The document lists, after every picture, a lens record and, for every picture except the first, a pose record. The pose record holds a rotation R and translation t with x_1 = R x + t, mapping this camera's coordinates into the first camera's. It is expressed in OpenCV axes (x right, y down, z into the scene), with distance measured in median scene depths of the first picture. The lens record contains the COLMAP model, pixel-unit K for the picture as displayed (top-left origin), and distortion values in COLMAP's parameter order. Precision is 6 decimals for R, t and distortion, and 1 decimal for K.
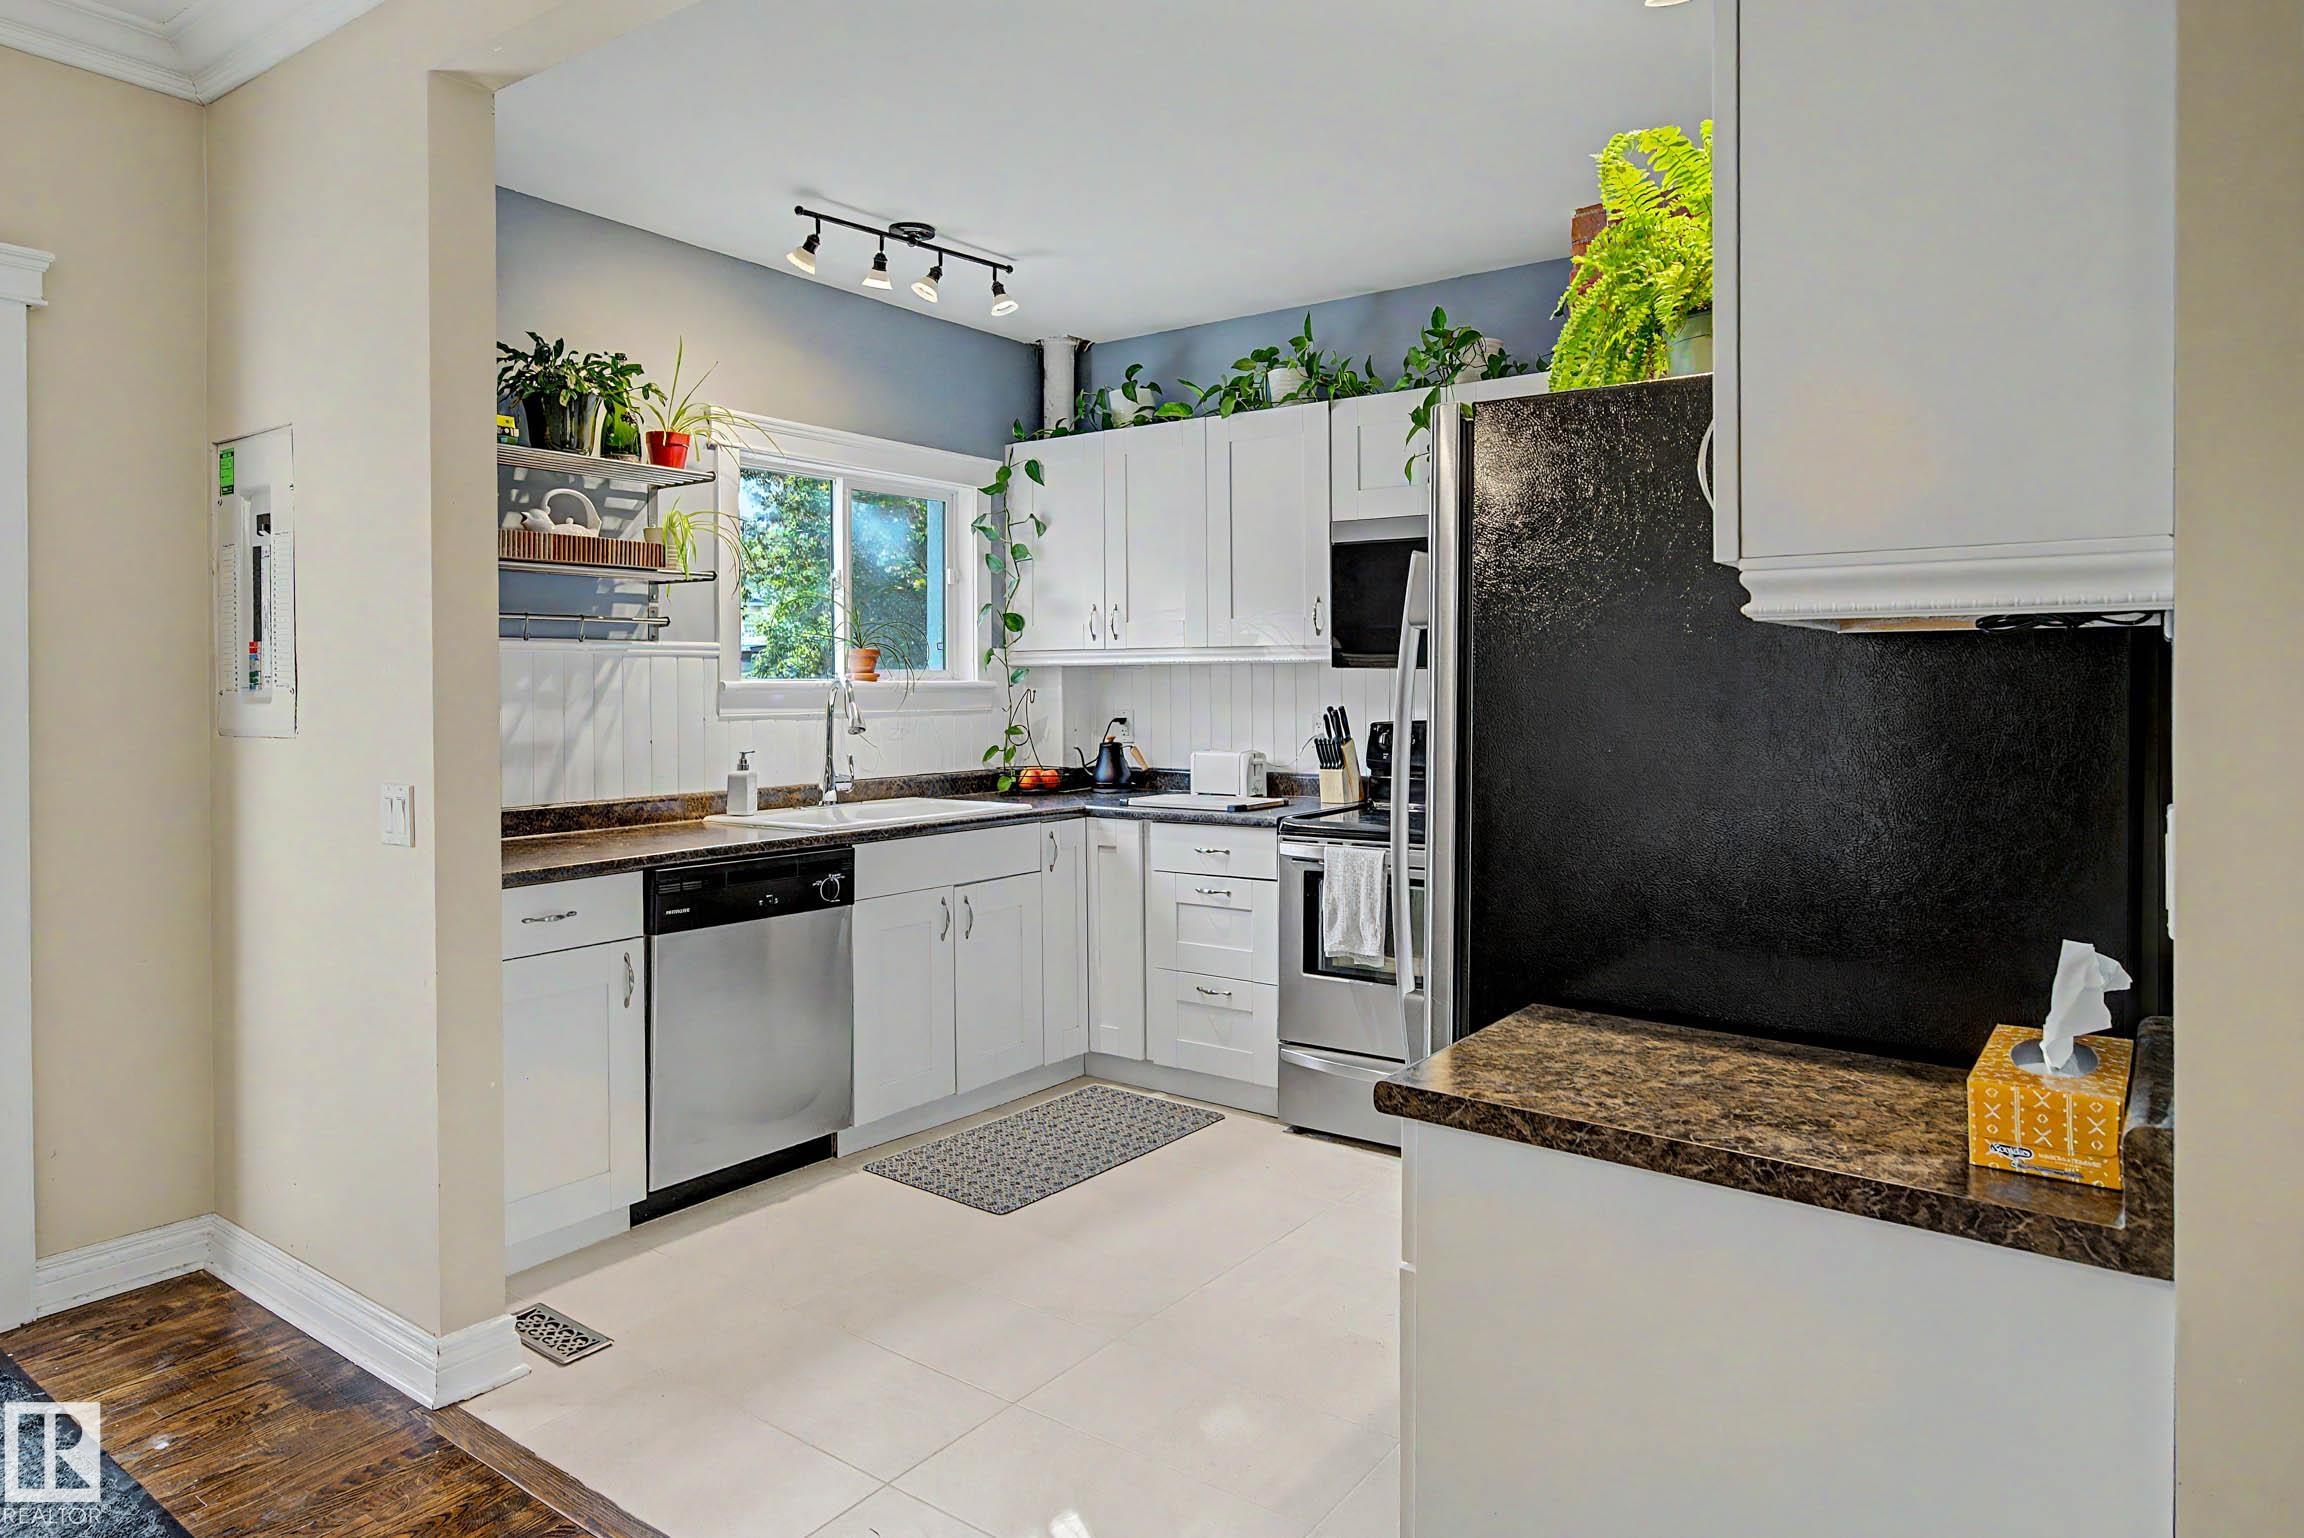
lens RADIAL K [[1342.8, 0, 1125.8], [0, 1342.8, 697.2], [0, 0, 1]] dist [-0.011735, 0.009018]
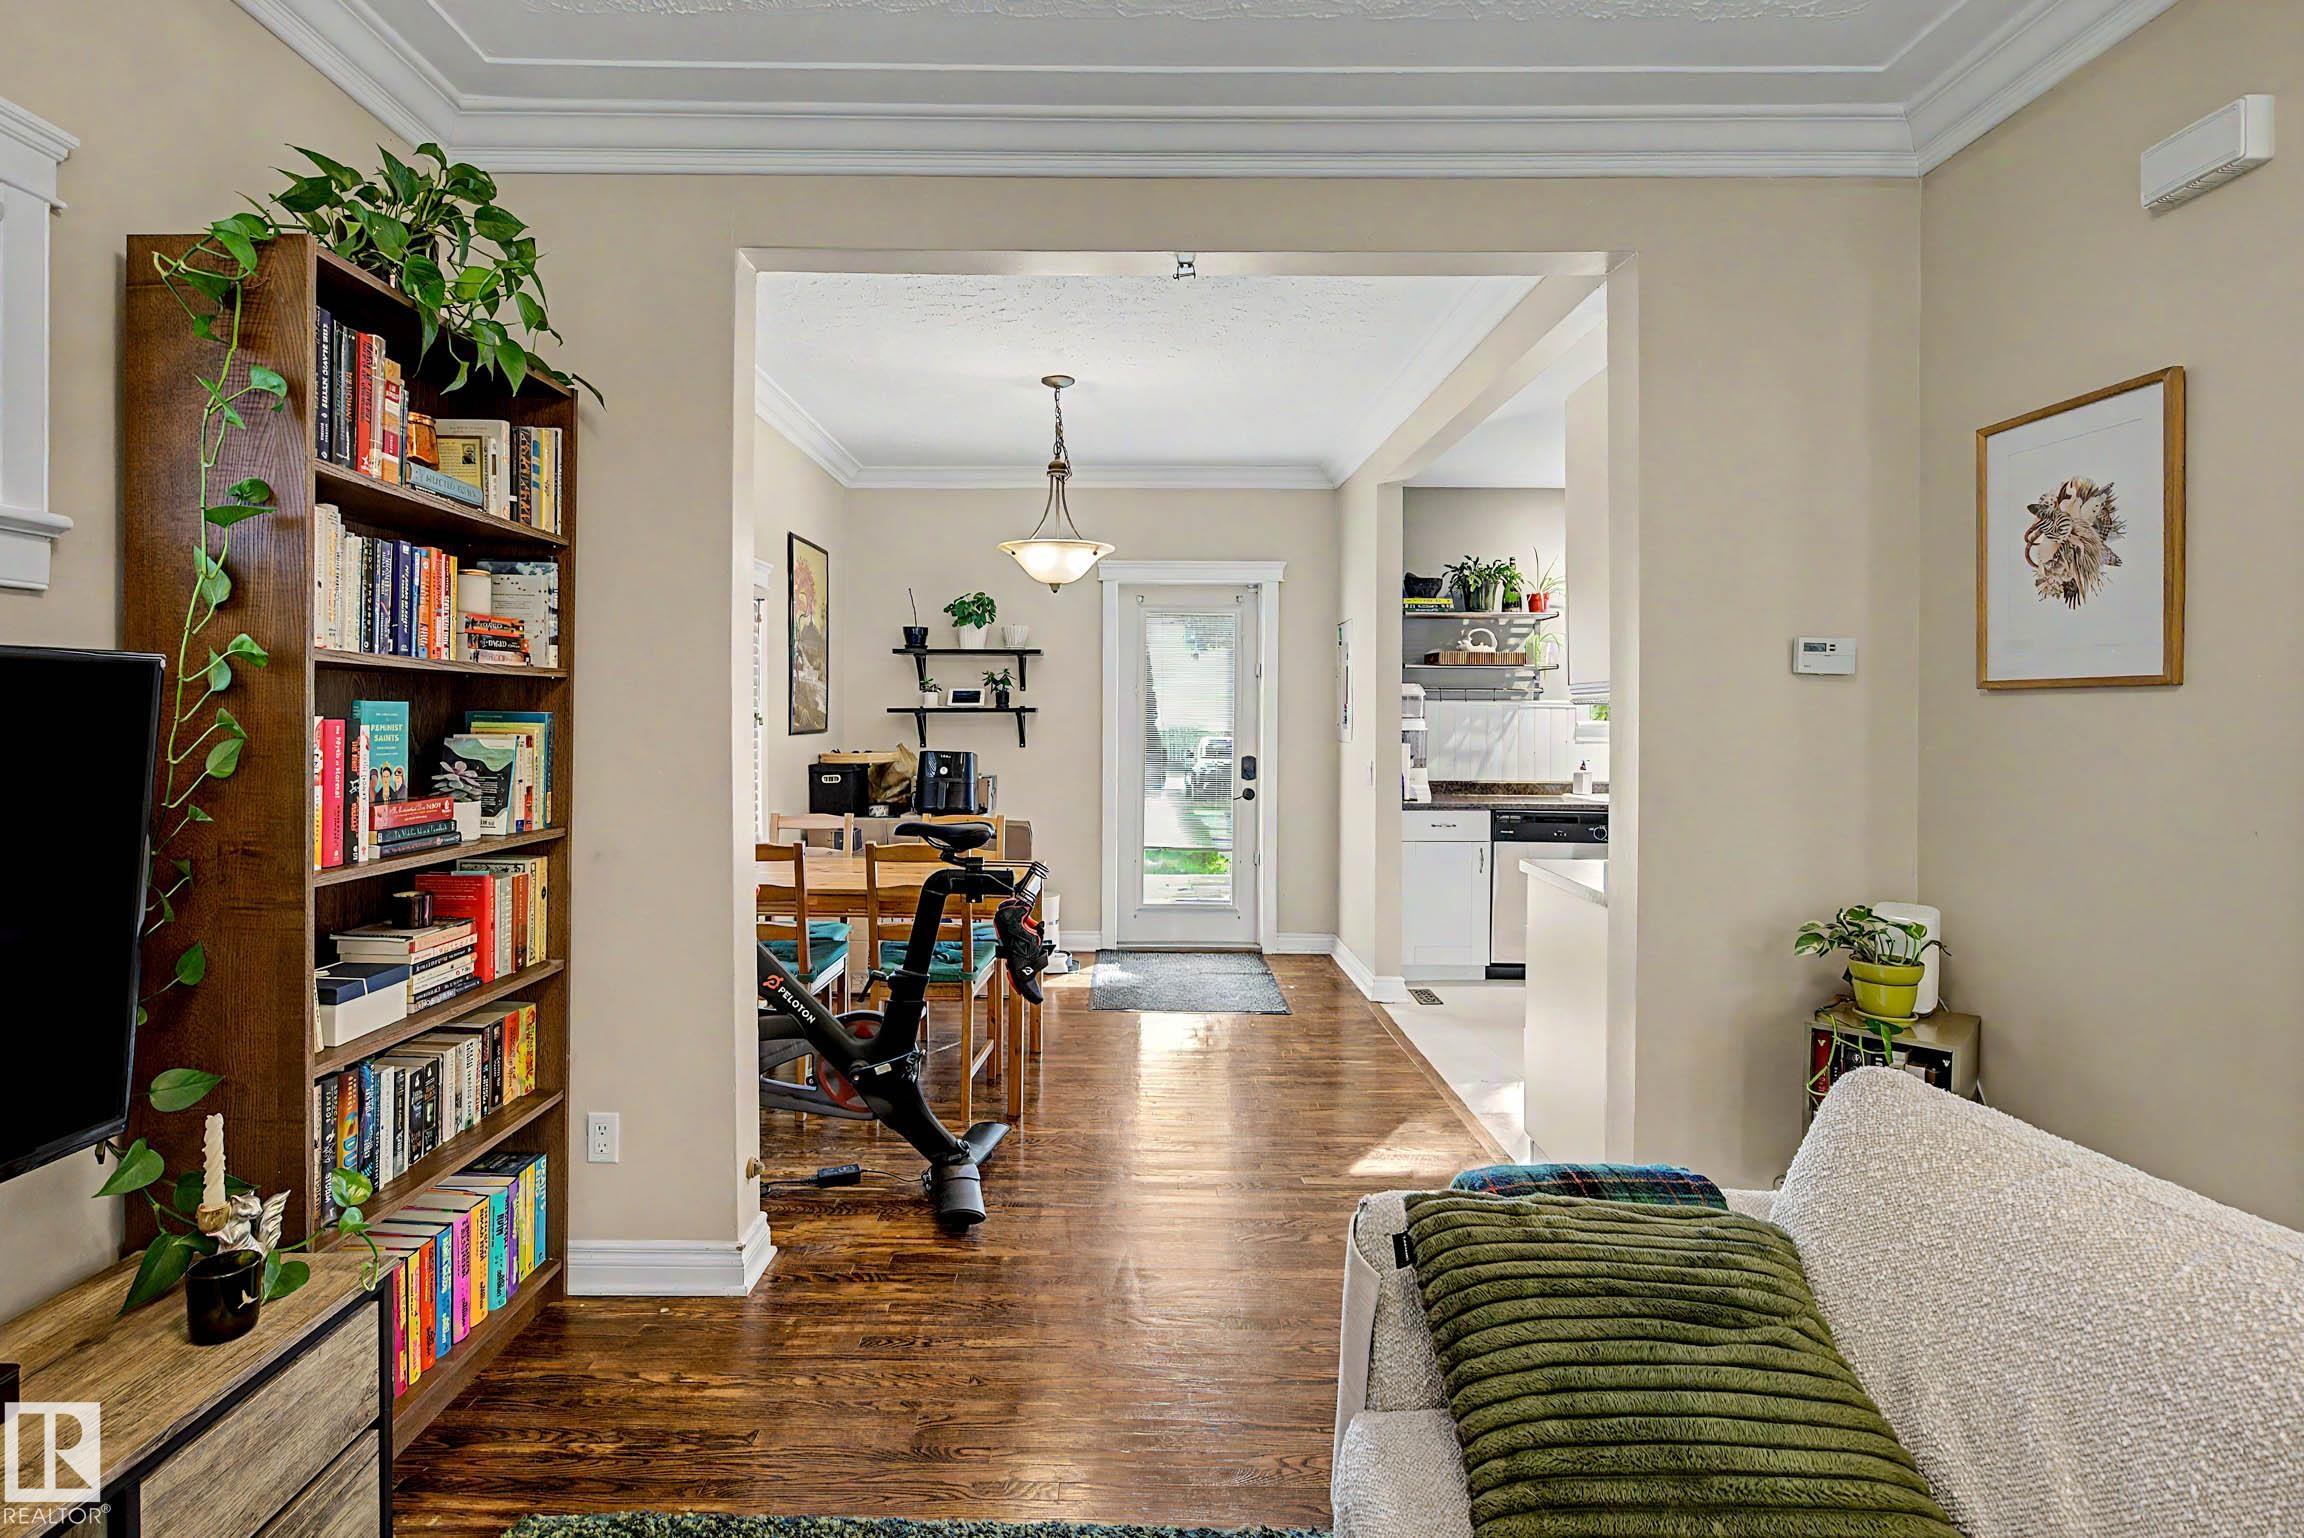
lens RADIAL K [[1121.4, 0, 1097.5], [0, 1121.4, 724.5], [0, 0, 1]] dist [-0.008187, 0.004506]
pose [[0.572639, 0.016181, -0.819648, 0.634440], [-0.017937, 0.999813, 0.007207, -0.008072], [0.819611, 0.010575, 0.572823, -0.458897]]
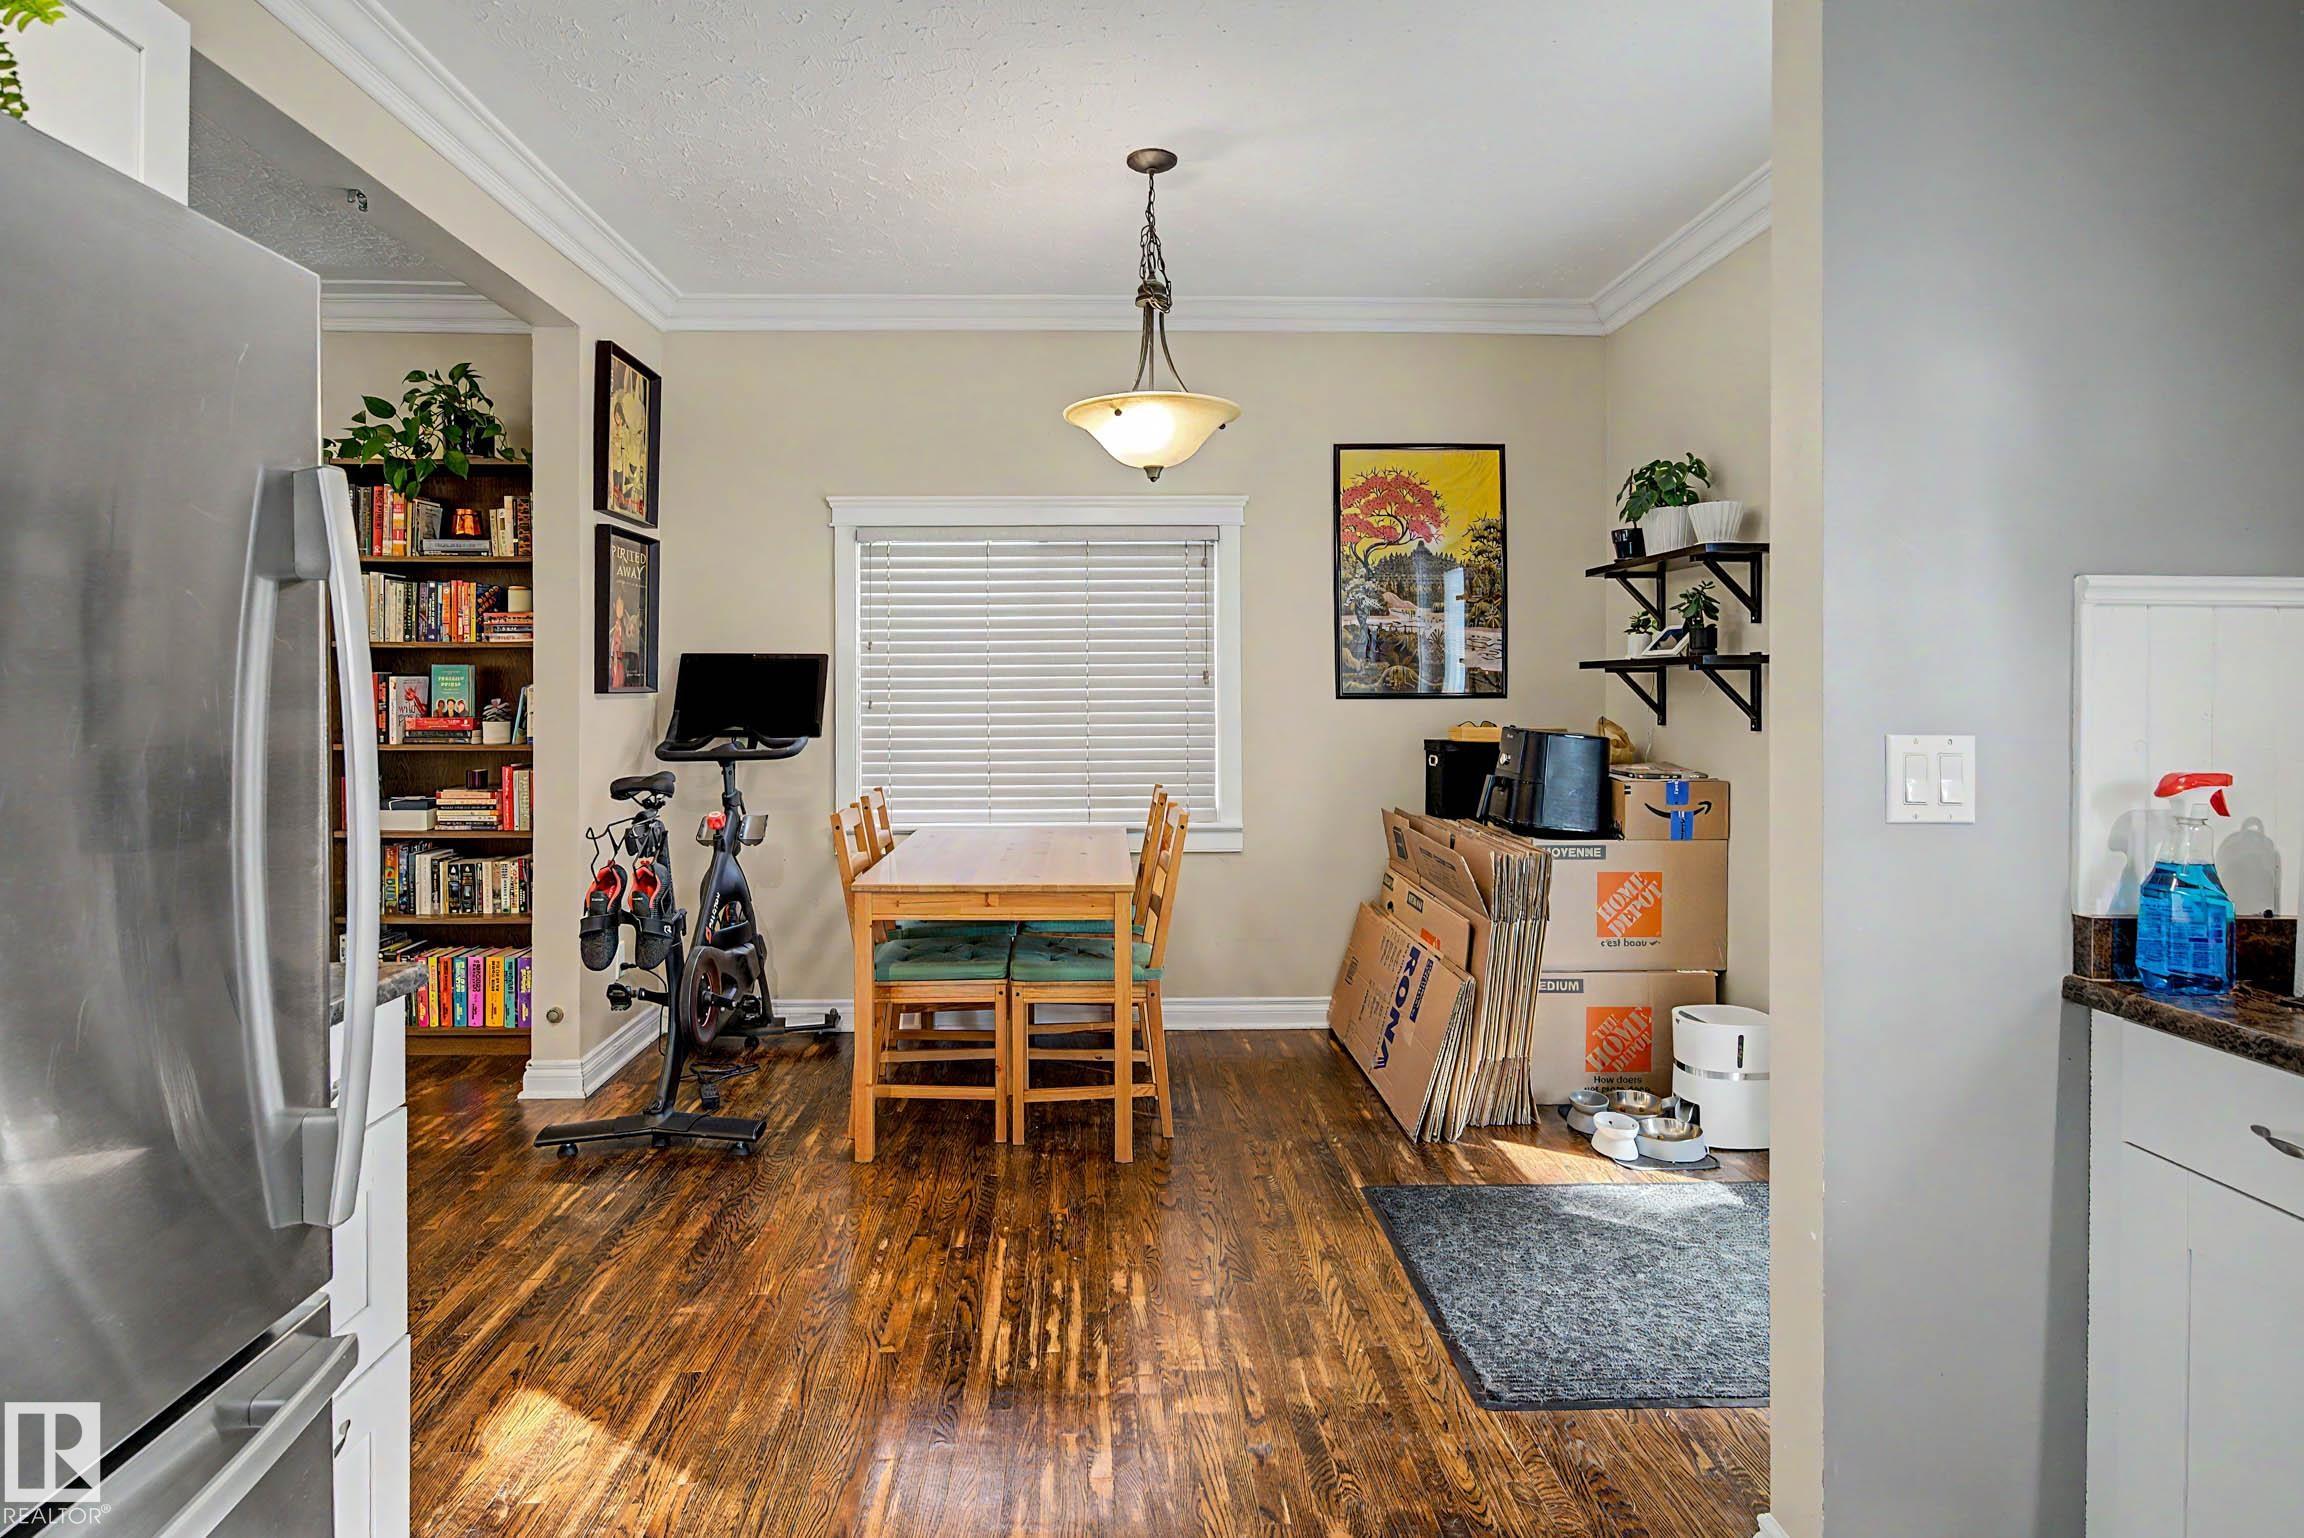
lens RADIAL K [[1165.5, 0, 1107.7], [0, 1165.5, 679.9], [0, 0, 1]] dist [-0.020772, 0.002979]
pose [[-0.791127, 0.005219, -0.611629, 0.130830], [-0.002320, 0.999931, 0.011534, -0.008999], [0.611647, 0.010544, -0.791060, 0.874985]]
